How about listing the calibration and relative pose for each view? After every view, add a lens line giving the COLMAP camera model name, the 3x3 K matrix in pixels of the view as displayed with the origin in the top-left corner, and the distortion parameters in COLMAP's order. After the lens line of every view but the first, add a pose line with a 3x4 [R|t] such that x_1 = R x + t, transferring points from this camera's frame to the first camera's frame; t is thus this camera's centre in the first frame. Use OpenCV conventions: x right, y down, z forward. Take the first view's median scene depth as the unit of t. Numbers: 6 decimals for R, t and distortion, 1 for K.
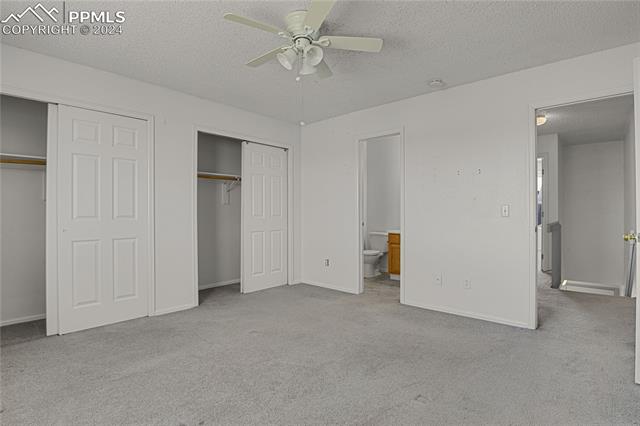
lens RADIAL K [[315.7, 0, 327.1], [0, 315.7, 213.6], [0, 0, 1]] dist [-0.029999, -0.000355]
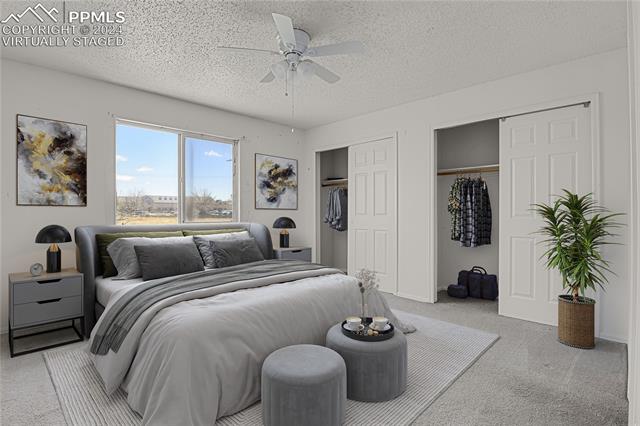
lens RADIAL K [[315.7, 0, 327.1], [0, 315.7, 213.6], [0, 0, 1]] dist [-0.029999, -0.000355]
pose [[-0.051331, 0.006384, -0.998661, 0.589803], [-0.004451, 0.999968, 0.006621, 0.000243], [0.998672, 0.004785, -0.051301, 0.680518]]
